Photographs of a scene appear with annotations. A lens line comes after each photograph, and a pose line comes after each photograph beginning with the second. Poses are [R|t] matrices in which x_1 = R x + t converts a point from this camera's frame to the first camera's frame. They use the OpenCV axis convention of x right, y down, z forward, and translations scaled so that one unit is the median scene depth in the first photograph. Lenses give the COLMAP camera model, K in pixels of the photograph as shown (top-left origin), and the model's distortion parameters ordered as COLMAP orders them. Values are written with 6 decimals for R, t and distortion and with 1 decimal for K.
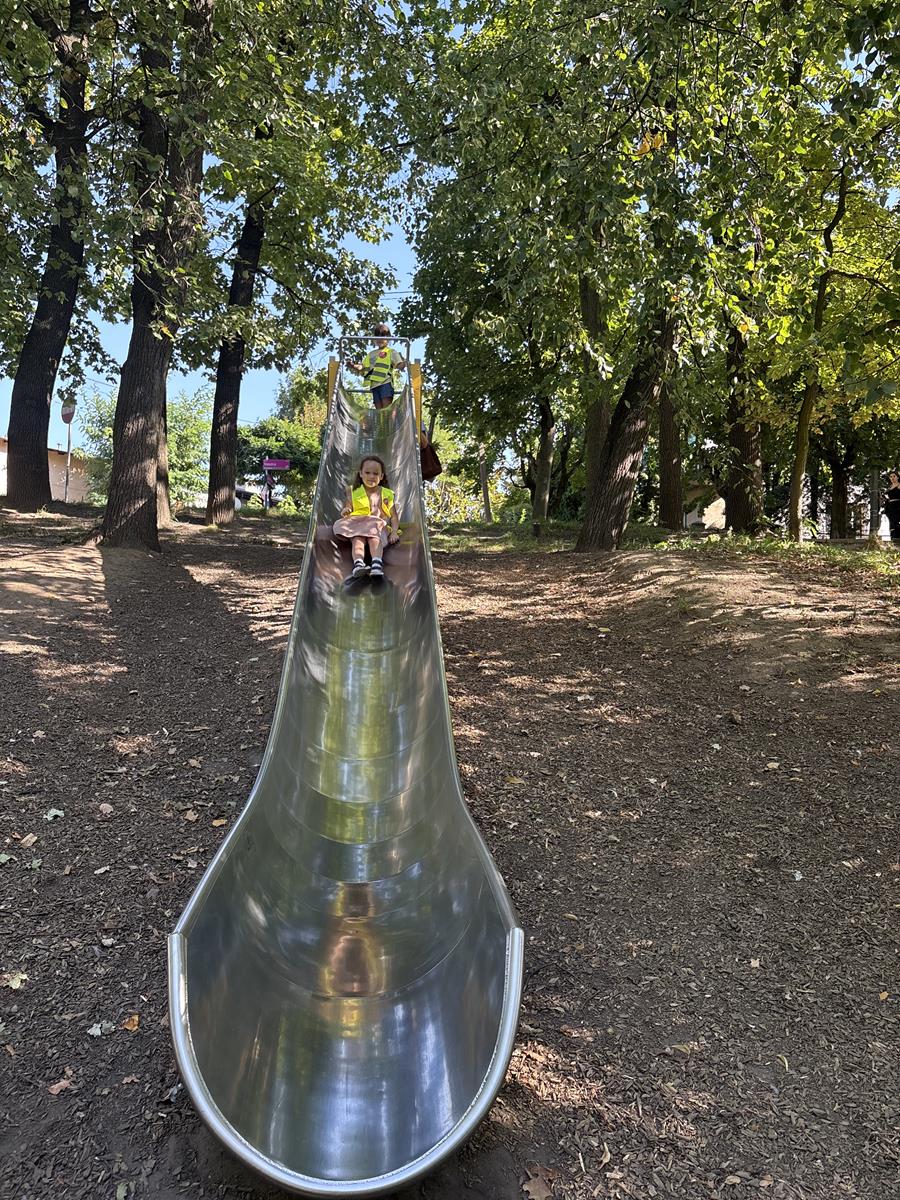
lens RADIAL K [[892.2, 0, 441.9], [0, 892.2, 606.9], [0, 0, 1]] dist [0.042050, -0.048806]
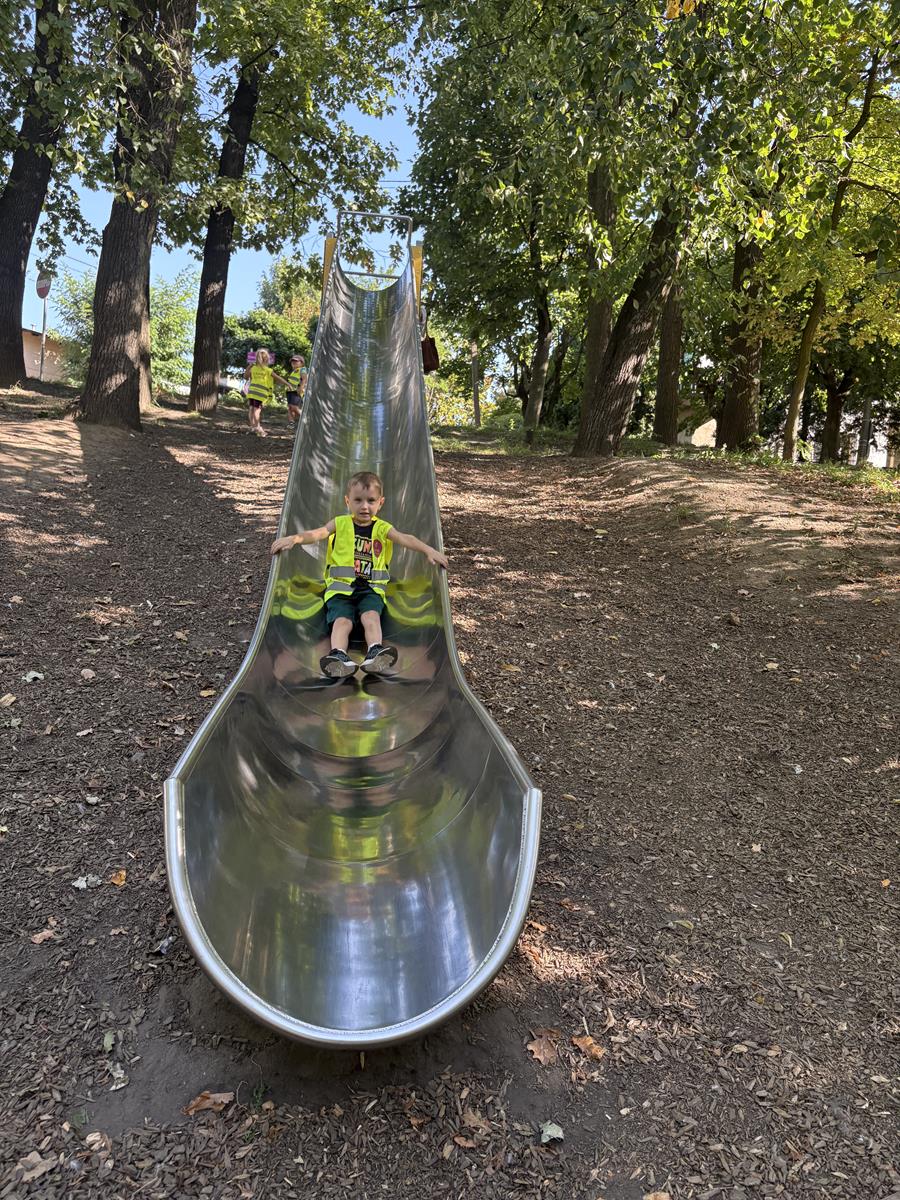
lens RADIAL K [[892.2, 0, 449.4], [0, 892.2, 605.7], [0, 0, 1]] dist [0.042050, -0.048806]
pose [[0.998233, 0.048440, 0.034412, -0.018409], [-0.051504, 0.994184, 0.094576, 0.030176], [-0.029631, -0.096181, 0.994923, 0.030065]]
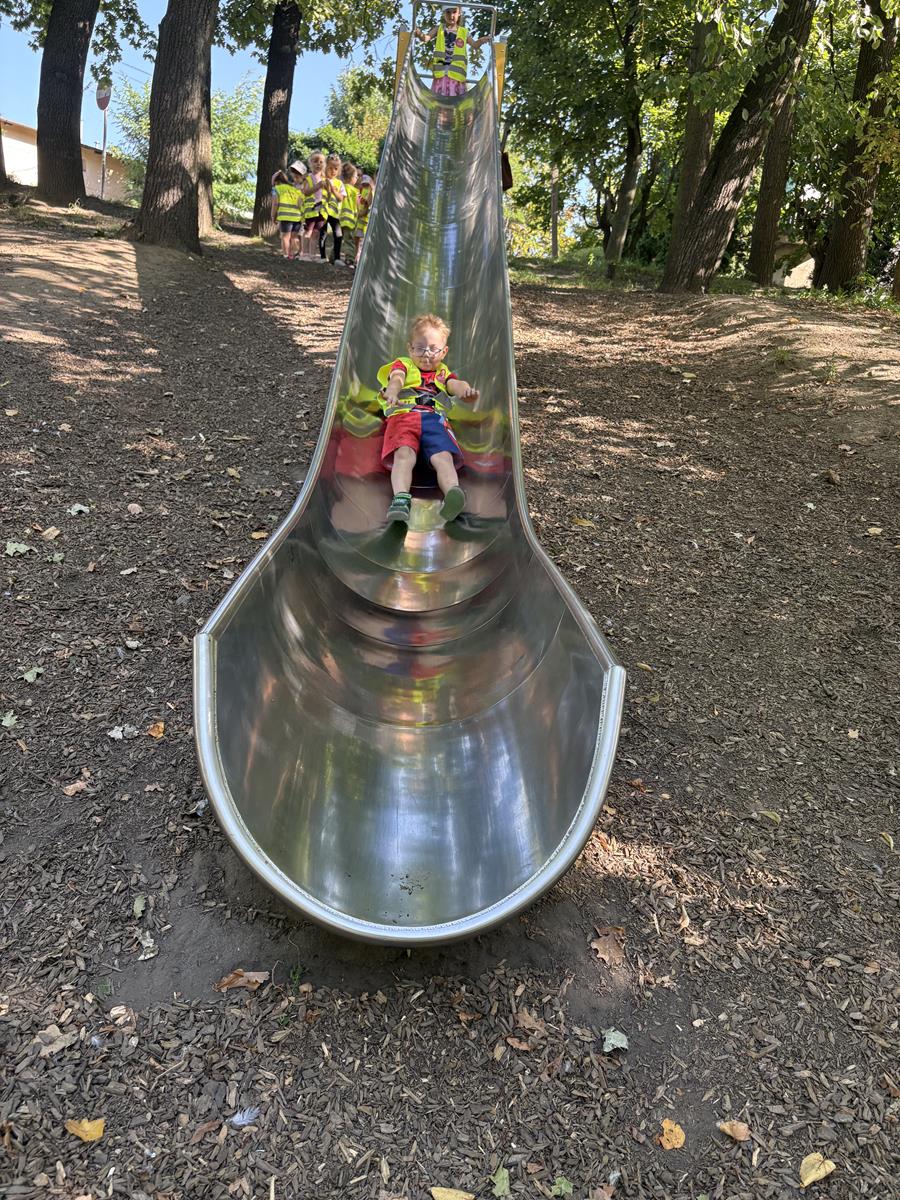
lens RADIAL K [[892.2, 0, 444.6], [0, 892.2, 592.5], [0, 0, 1]] dist [0.042050, -0.048806]
pose [[0.995556, 0.089736, -0.028560, -0.021160], [-0.079728, 0.964564, 0.251516, 0.038275], [0.050118, -0.248121, 0.967432, 0.084805]]
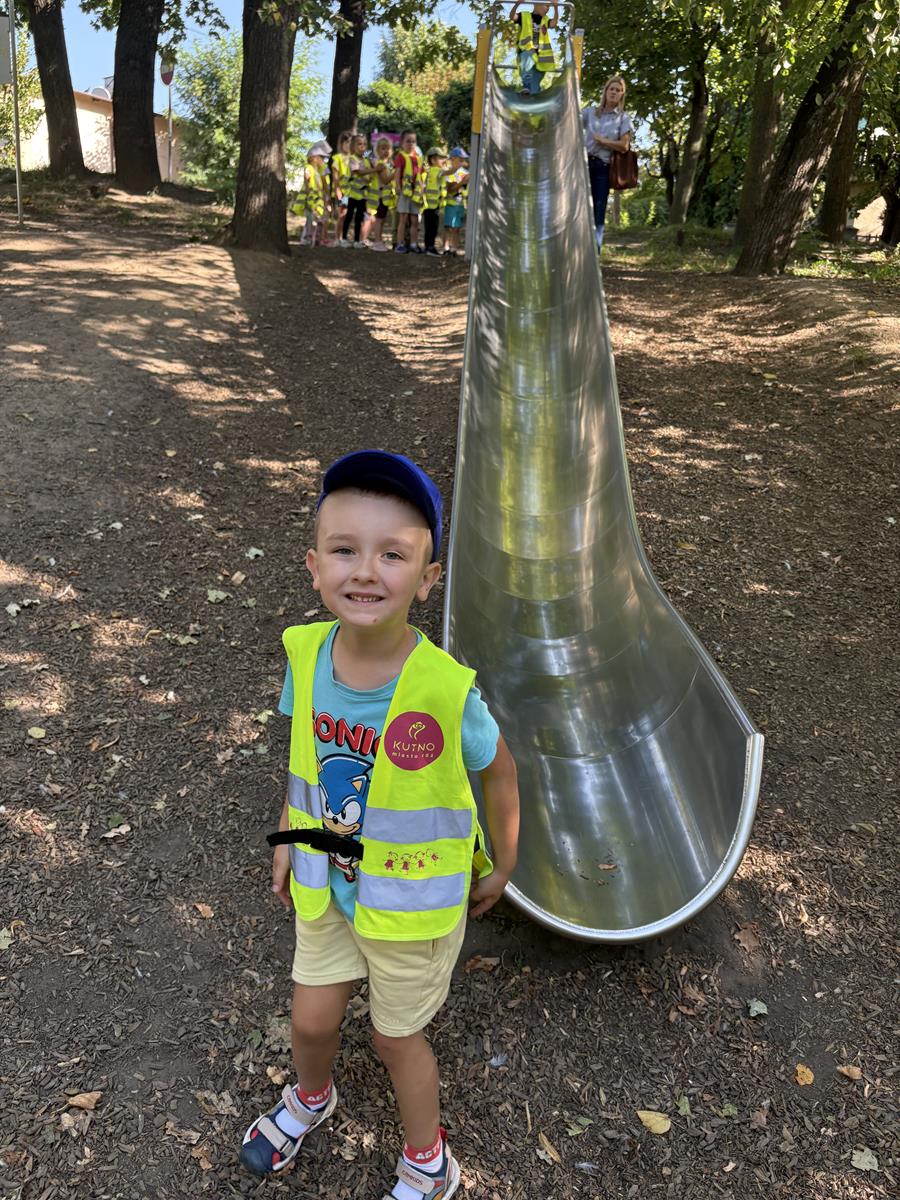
lens RADIAL K [[892.2, 0, 461.2], [0, 892.2, 599.8], [0, 0, 1]] dist [0.042050, -0.048806]
pose [[0.994913, 0.072433, -0.070017, -0.077528], [-0.047020, 0.948542, 0.313142, -0.042575], [0.089096, -0.308257, 0.947122, 0.000435]]
